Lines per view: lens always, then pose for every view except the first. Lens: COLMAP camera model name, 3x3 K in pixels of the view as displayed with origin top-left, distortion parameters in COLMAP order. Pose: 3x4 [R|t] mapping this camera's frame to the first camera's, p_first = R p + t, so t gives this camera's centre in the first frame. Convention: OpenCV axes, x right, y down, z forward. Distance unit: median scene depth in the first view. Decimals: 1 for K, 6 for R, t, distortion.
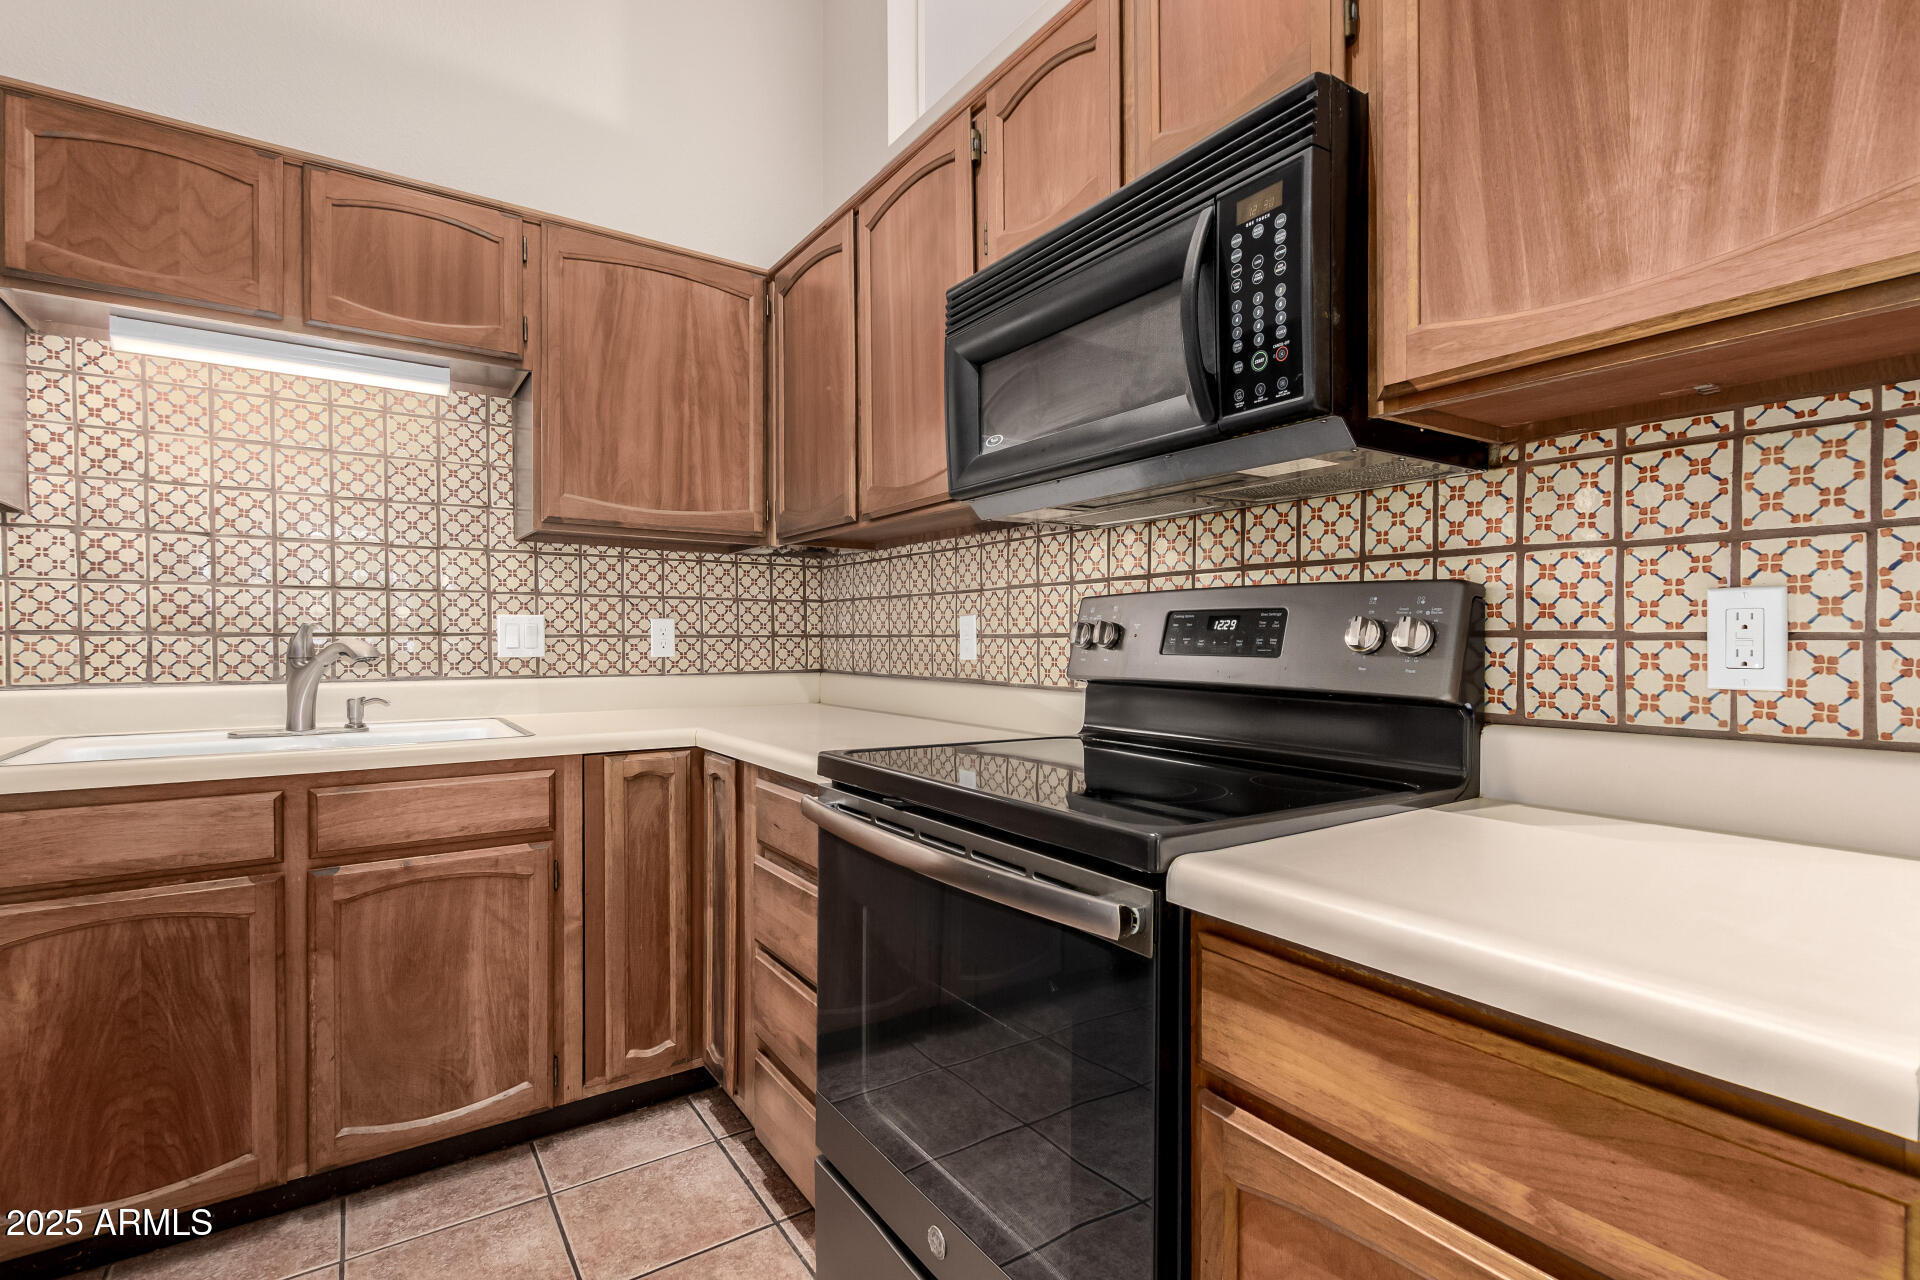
lens RADIAL K [[887.9, 0, 989.3], [0, 887.9, 644.2], [0, 0, 1]] dist [0.008716, -0.002324]
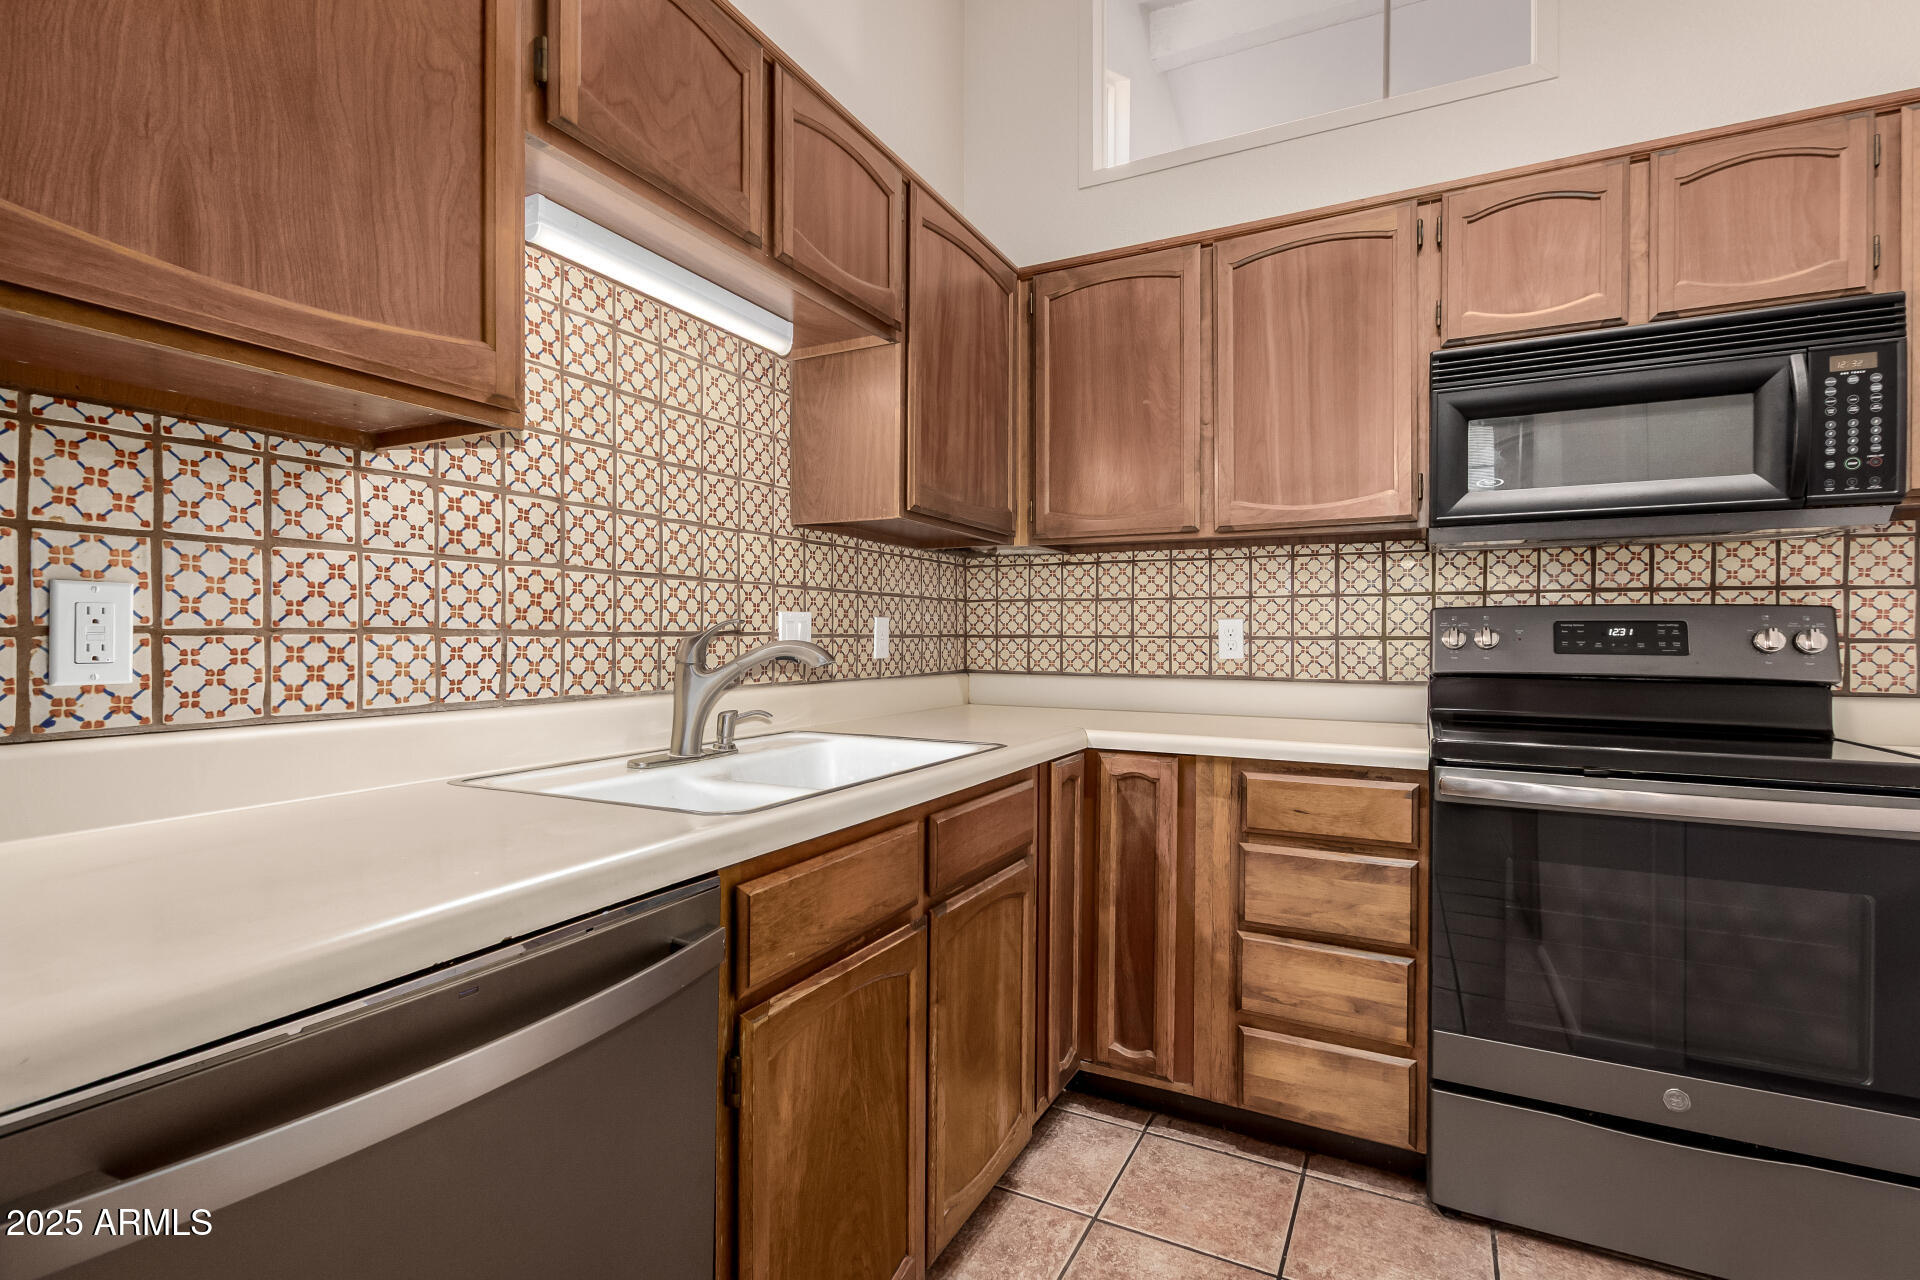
lens RADIAL K [[887.9, 0, 961.4], [0, 887.9, 635.8], [0, 0, 1]] dist [0.008716, -0.002324]
pose [[0.883571, 0.003127, 0.468287, -0.965137], [-0.000612, 0.999985, -0.005522, -0.005606], [-0.468297, 0.004592, 0.883559, 0.192795]]
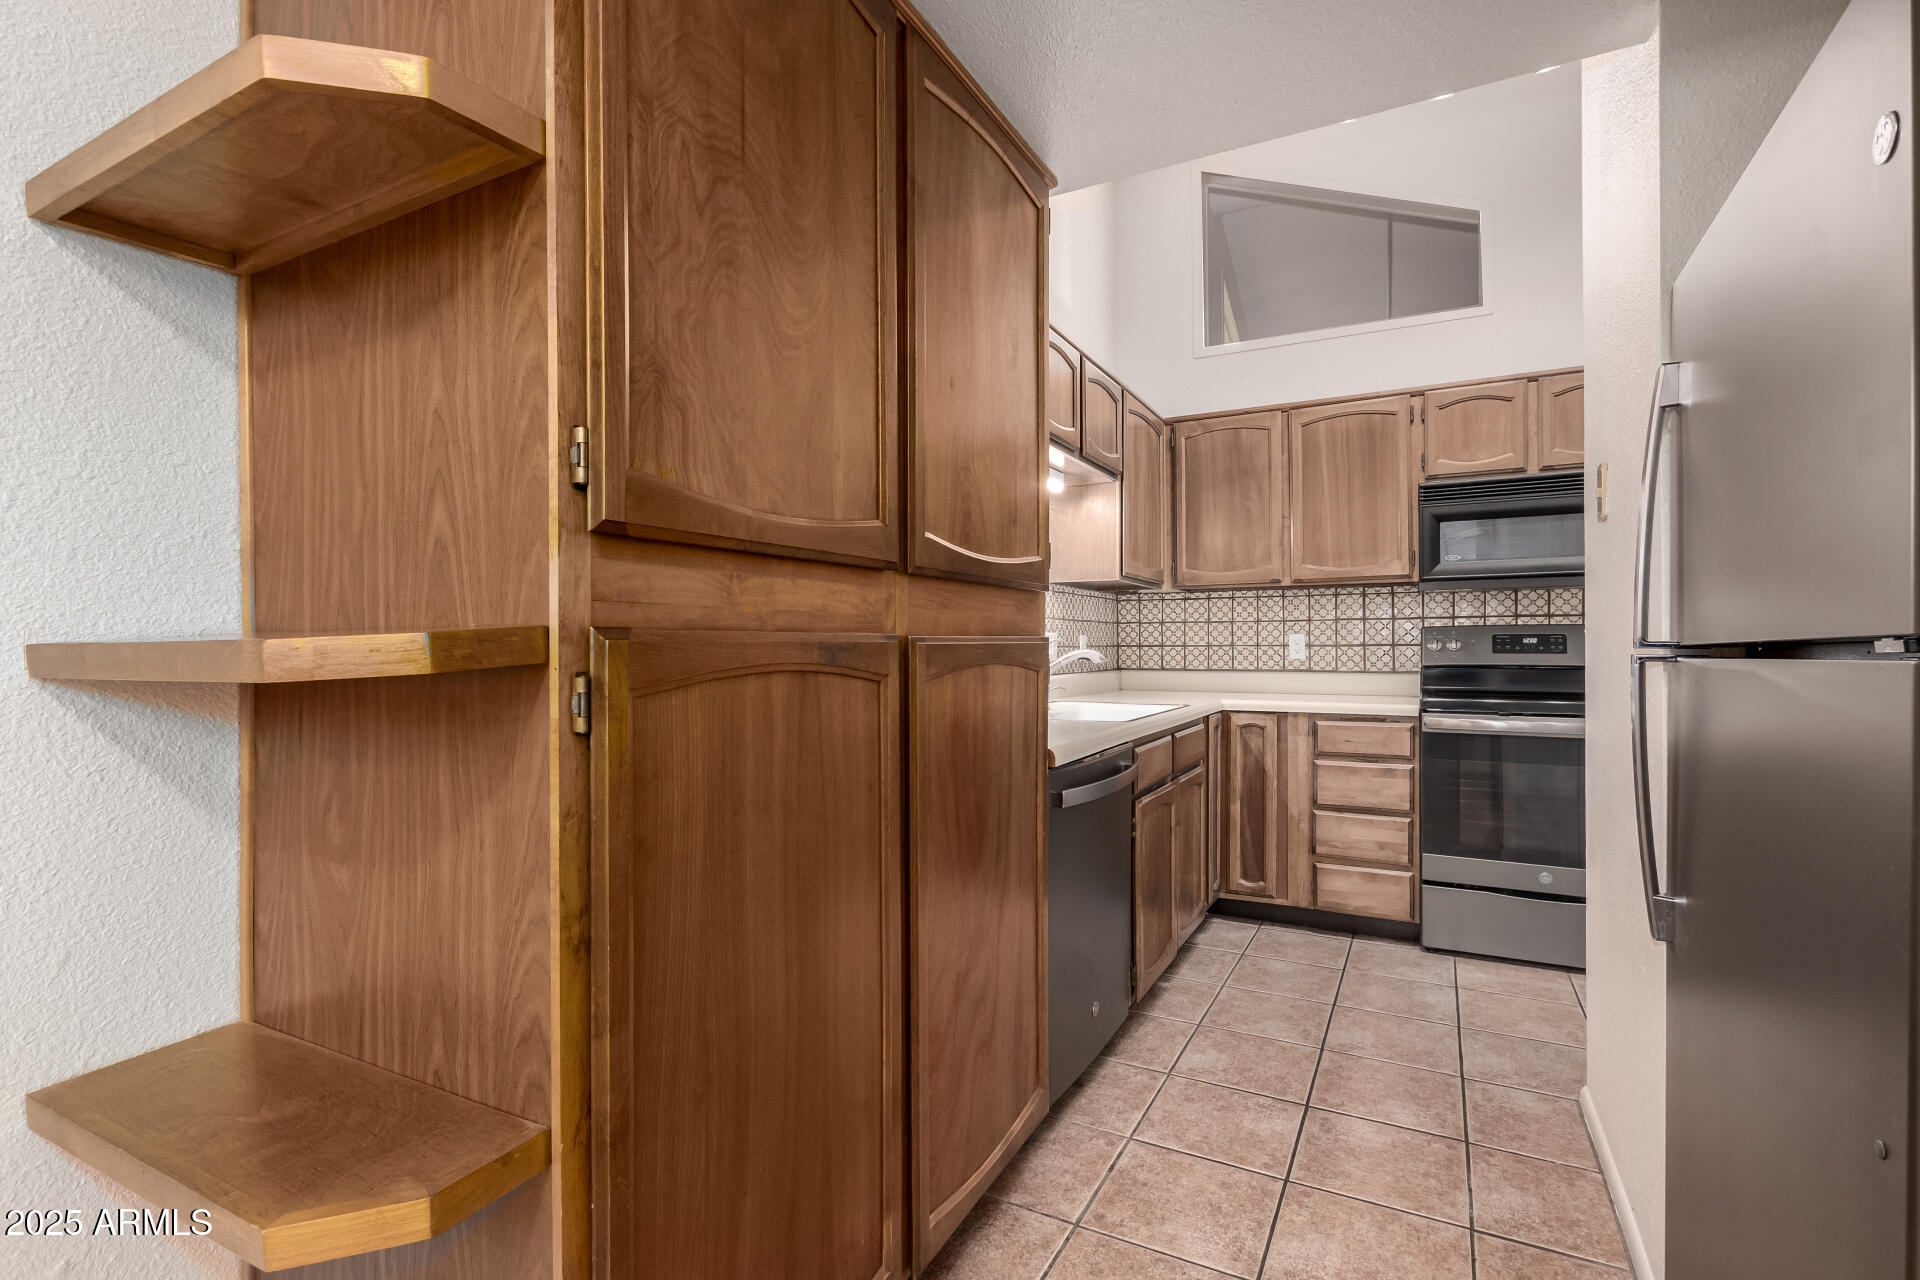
lens RADIAL K [[887.9, 0, 960.5], [0, 887.9, 644.1], [0, 0, 1]] dist [0.008716, -0.002324]
pose [[0.886063, -0.004115, 0.463546, -1.657337], [0.007995, 0.999948, -0.006404, -0.006900], [-0.463495, 0.009380, 0.886050, -0.311904]]
